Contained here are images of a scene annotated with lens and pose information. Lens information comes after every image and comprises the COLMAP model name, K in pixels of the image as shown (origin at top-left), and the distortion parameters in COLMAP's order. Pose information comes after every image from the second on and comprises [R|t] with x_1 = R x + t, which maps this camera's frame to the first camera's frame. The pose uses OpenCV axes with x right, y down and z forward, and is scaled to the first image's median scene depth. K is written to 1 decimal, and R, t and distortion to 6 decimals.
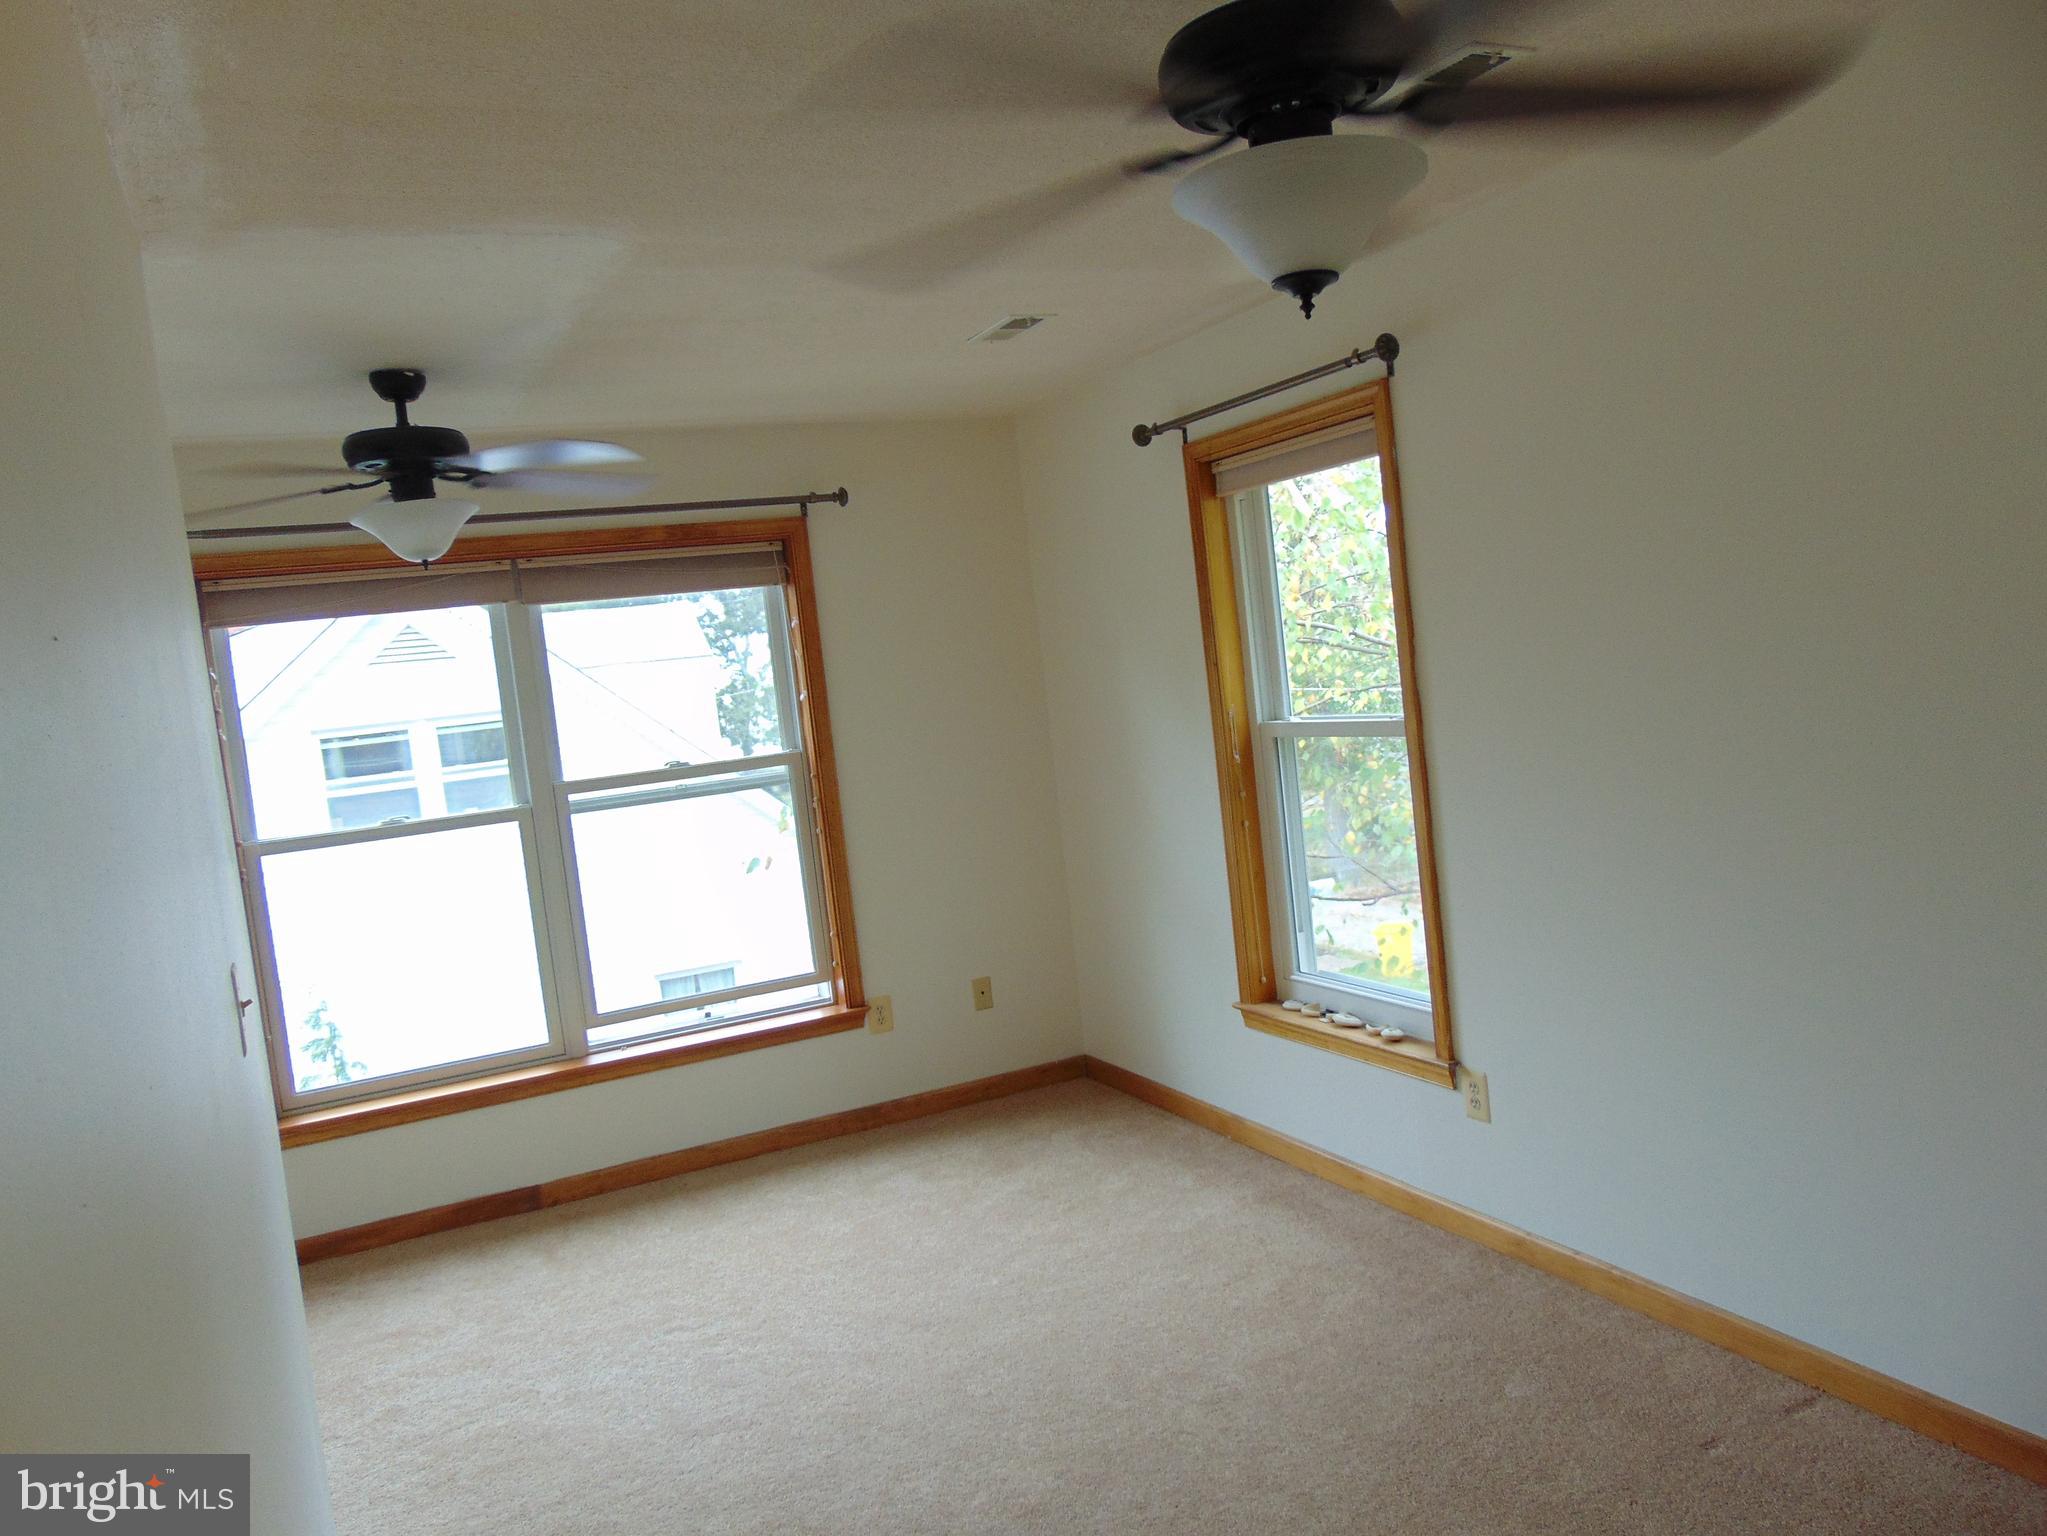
lens RADIAL K [[1590.0, 0, 1045.5], [0, 1590.0, 779.8], [0, 0, 1]] dist [-0.022041, 0.072841]
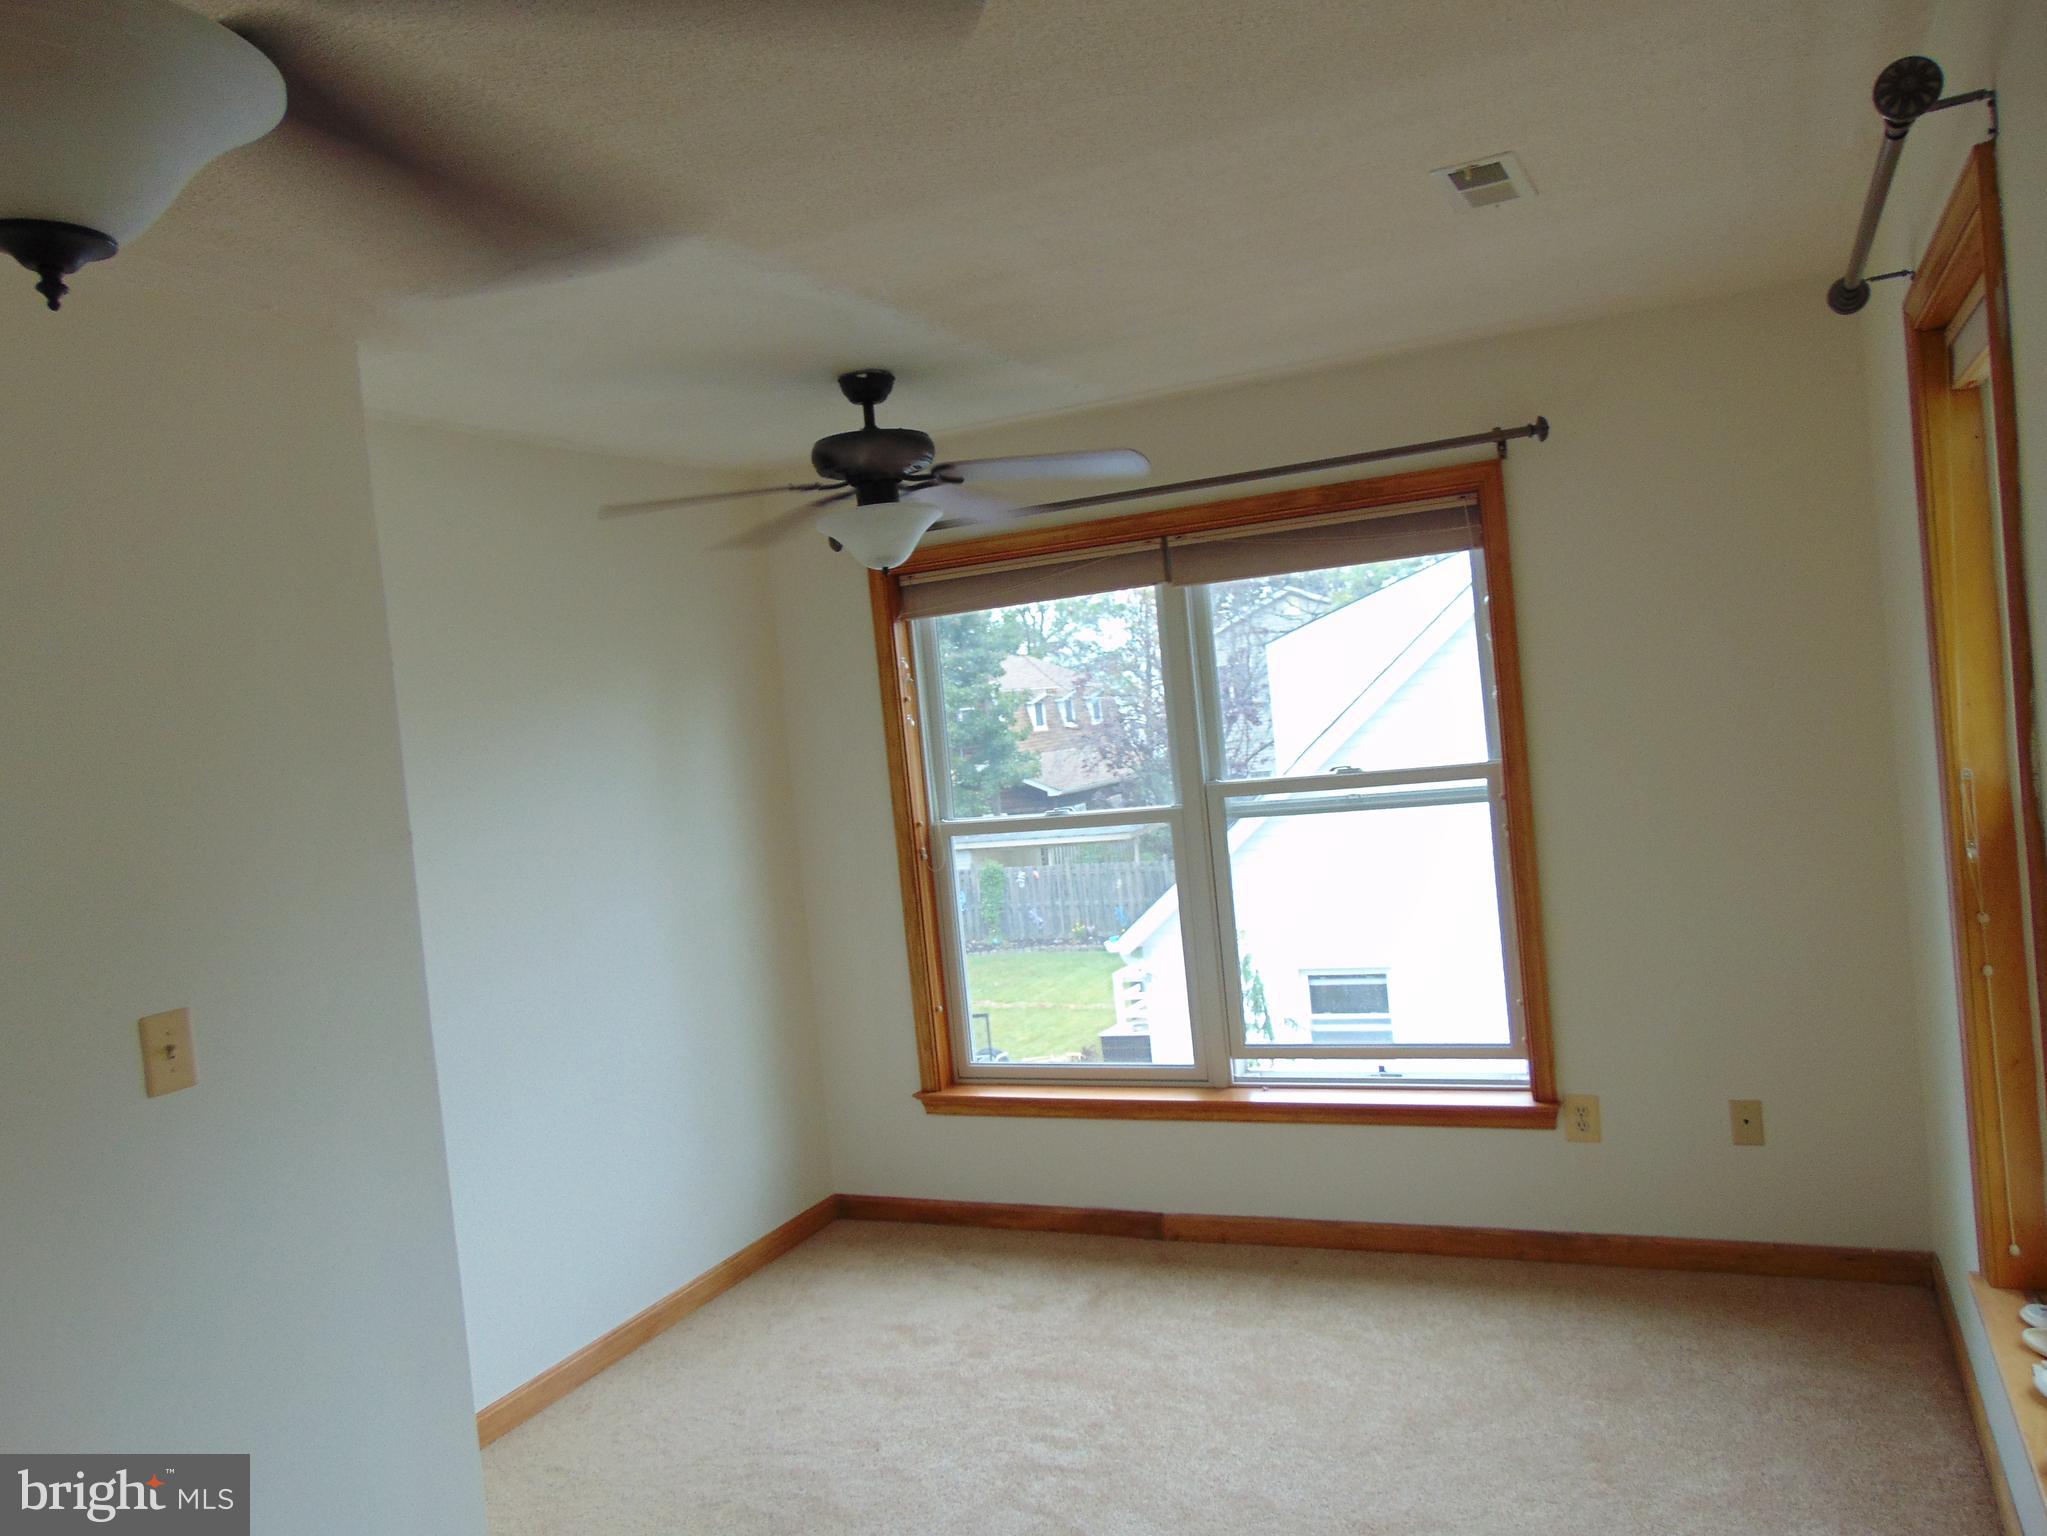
lens RADIAL K [[1590.0, 0, 1003.1], [0, 1590.0, 789.2], [0, 0, 1]] dist [-0.022041, 0.072841]
pose [[0.619176, 0.086421, -0.780482, 0.321532], [-0.027005, 0.995681, 0.088826, -0.071633], [0.784788, -0.033922, 0.618835, 0.350626]]
